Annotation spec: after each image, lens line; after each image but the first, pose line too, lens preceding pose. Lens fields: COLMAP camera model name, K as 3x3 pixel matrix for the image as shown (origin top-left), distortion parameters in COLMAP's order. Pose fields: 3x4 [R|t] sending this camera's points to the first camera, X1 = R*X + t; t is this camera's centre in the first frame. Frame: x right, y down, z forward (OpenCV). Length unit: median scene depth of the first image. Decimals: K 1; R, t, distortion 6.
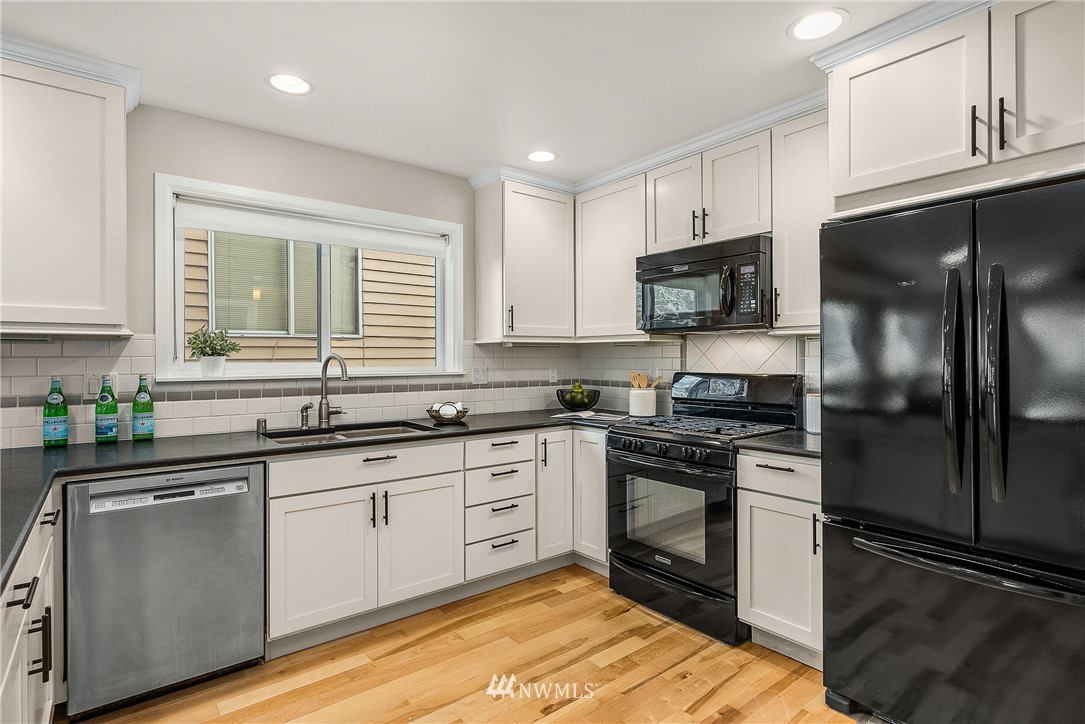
lens RADIAL K [[544.8, 0, 534.7], [0, 544.8, 359.2], [0, 0, 1]] dist [0.005681, 0.001493]
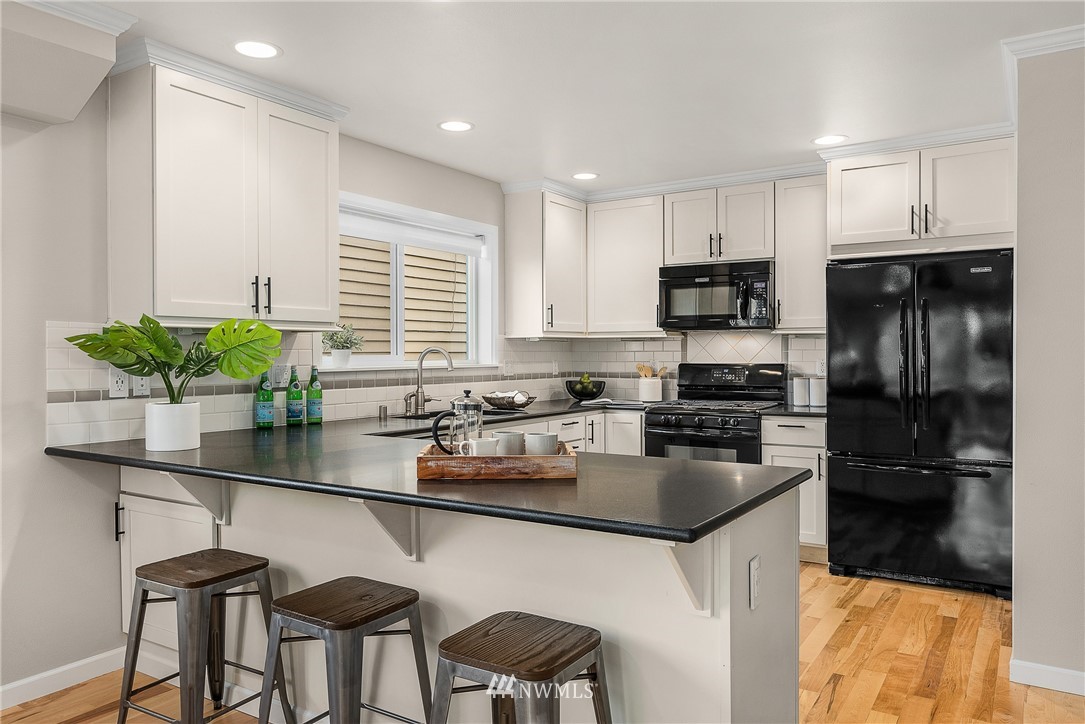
lens RADIAL K [[776.8, 0, 536.7], [0, 776.8, 358.4], [0, 0, 1]] dist [0.010912, 0.007547]
pose [[0.943081, -0.003384, 0.332545, -0.699420], [0.002559, 0.999992, 0.002920, 0.008826], [-0.332552, -0.001903, 0.943083, -0.571818]]
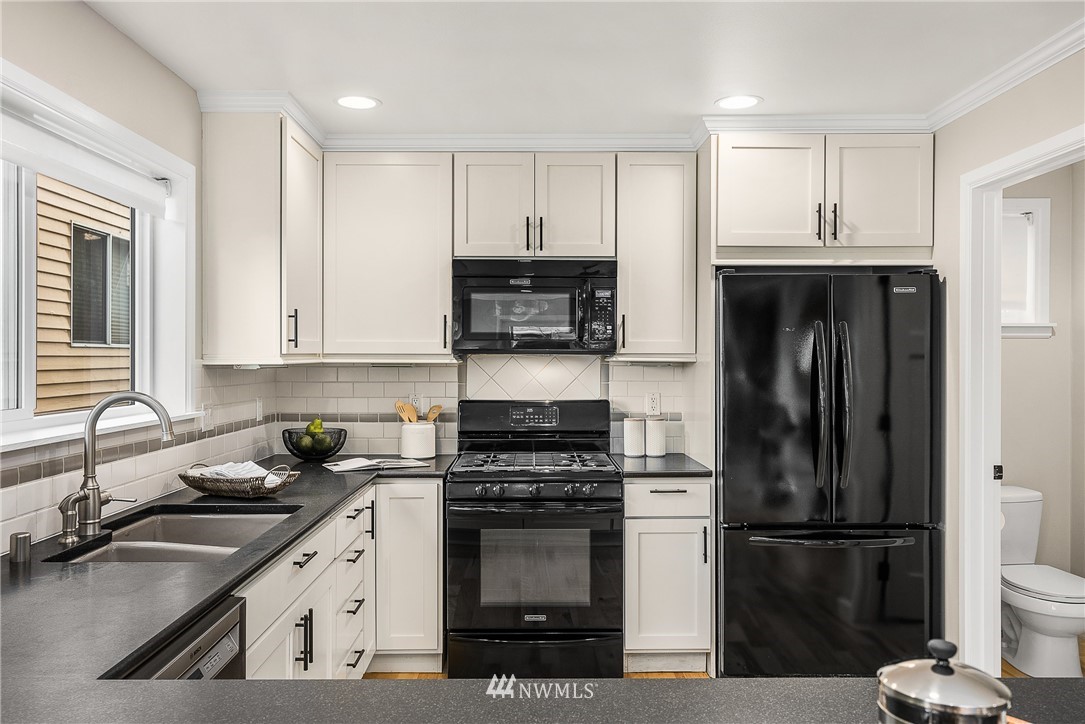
lens RADIAL K [[825.7, 0, 539.2], [0, 825.7, 356.4], [0, 0, 1]] dist [0.005768, -0.002043]
pose [[0.605932, 0.004526, 0.795503, -0.769477], [0.000921, 0.999979, -0.006391, -0.039623], [-0.795516, 0.004606, 0.605915, 0.183919]]
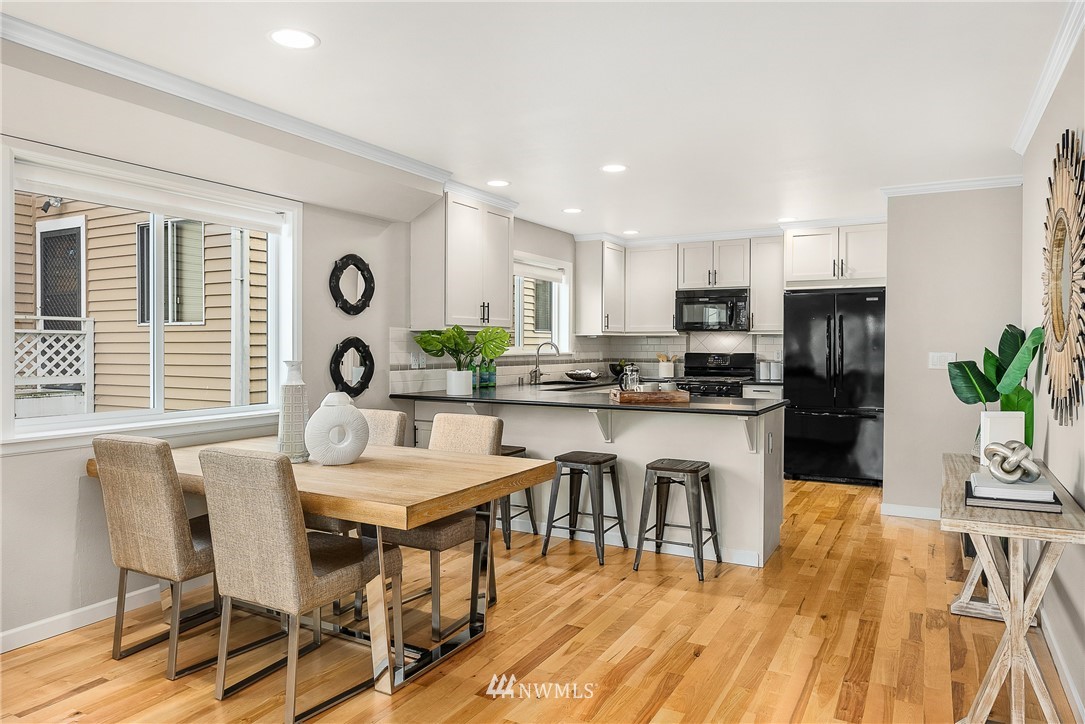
lens RADIAL K [[724.6, 0, 544.8], [0, 724.6, 357.8], [0, 0, 1]] dist [0.024896, 0.002809]
pose [[0.914605, -0.002795, 0.404338, -1.346841], [-0.002733, 0.999911, 0.013093, 0.012526], [-0.404339, -0.013080, 0.914516, -1.195034]]
